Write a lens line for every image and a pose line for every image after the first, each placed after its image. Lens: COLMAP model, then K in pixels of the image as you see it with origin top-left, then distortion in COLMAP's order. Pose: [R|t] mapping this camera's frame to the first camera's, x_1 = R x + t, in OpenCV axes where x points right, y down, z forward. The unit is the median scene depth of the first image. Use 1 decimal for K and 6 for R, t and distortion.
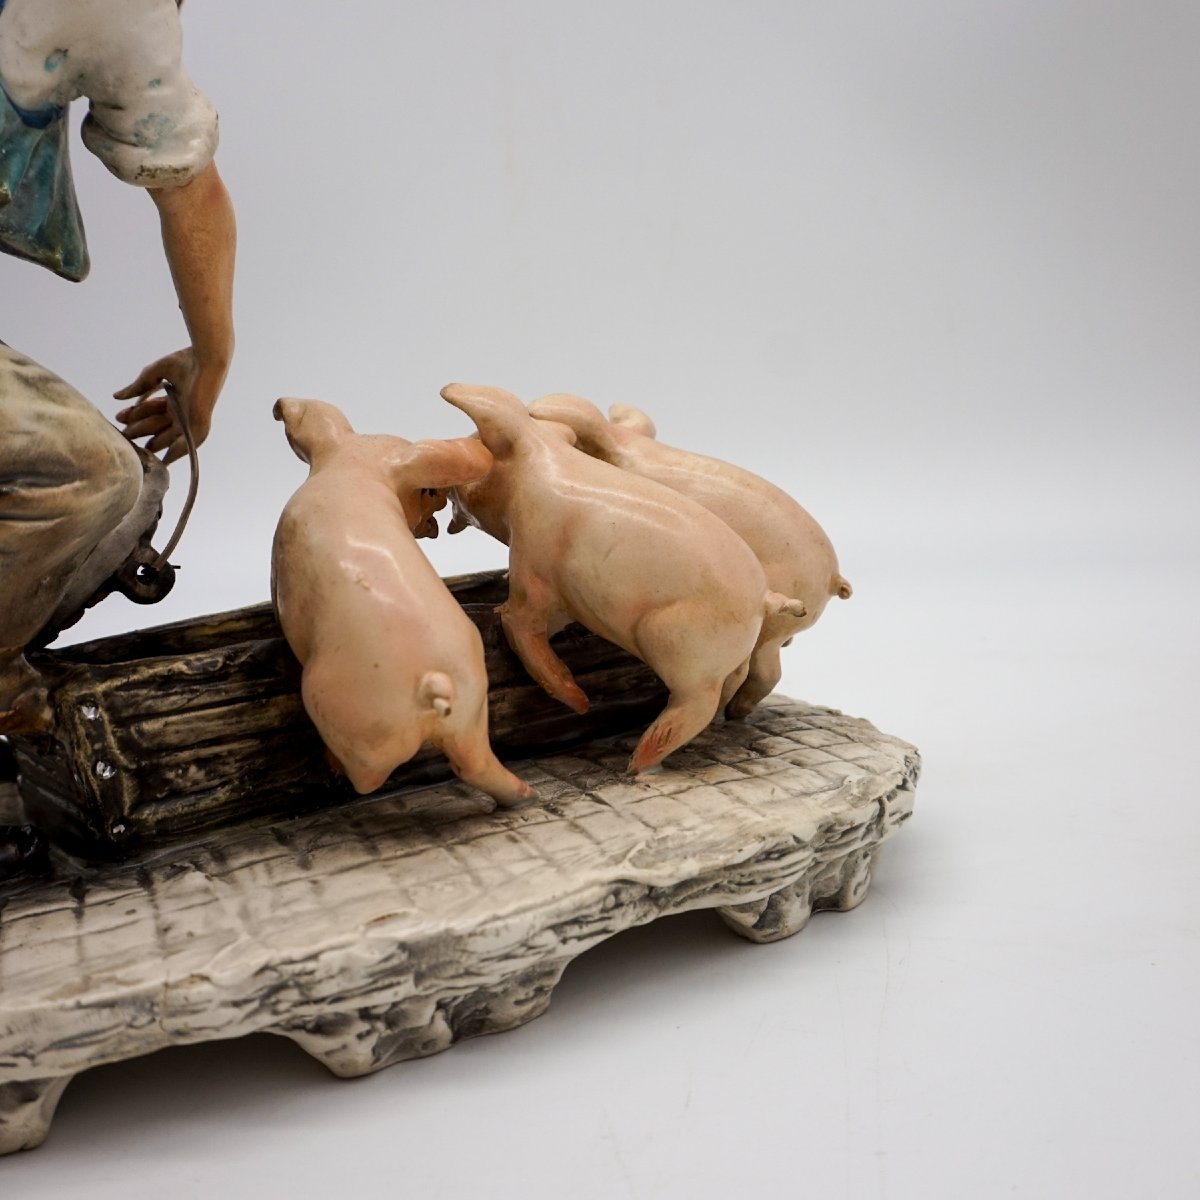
lens RADIAL K [[1249.8, 0, 595.6], [0, 1249.8, 545.3], [0, 0, 1]] dist [-0.027283, 0.022465]
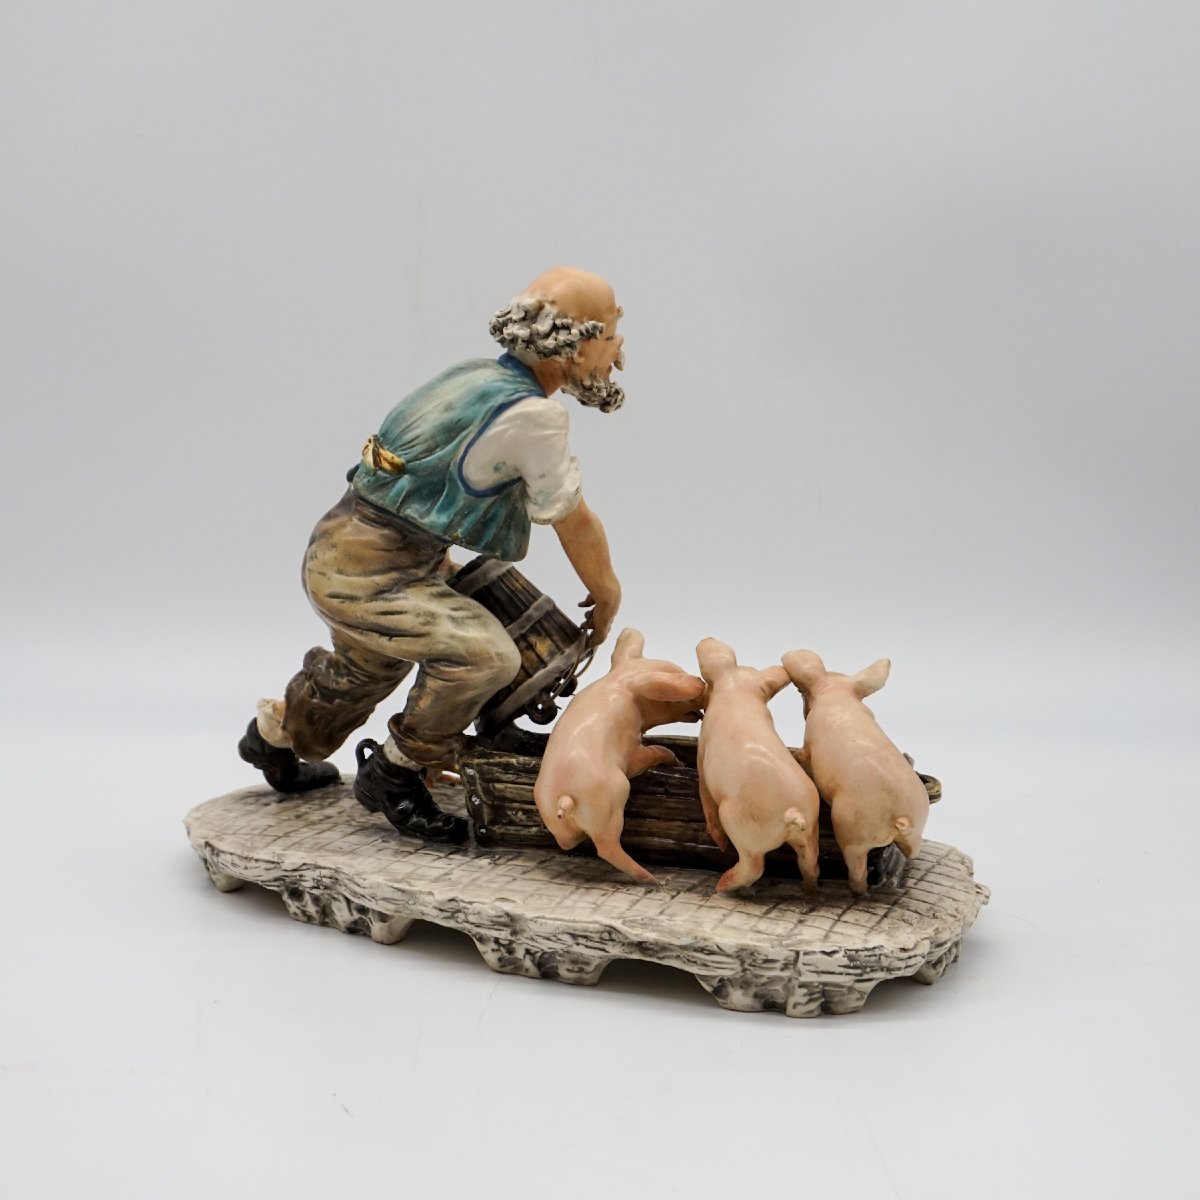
lens RADIAL K [[2122.9, 0, 596.9], [0, 2122.9, 562.3], [0, 0, 1]] dist [0.115932, 0.054604]
pose [[0.616407, 0.185419, -0.765285, 2.426925], [-0.154140, 0.981491, 0.113649, -0.658561], [0.772194, 0.047907, 0.633579, -1.139686]]
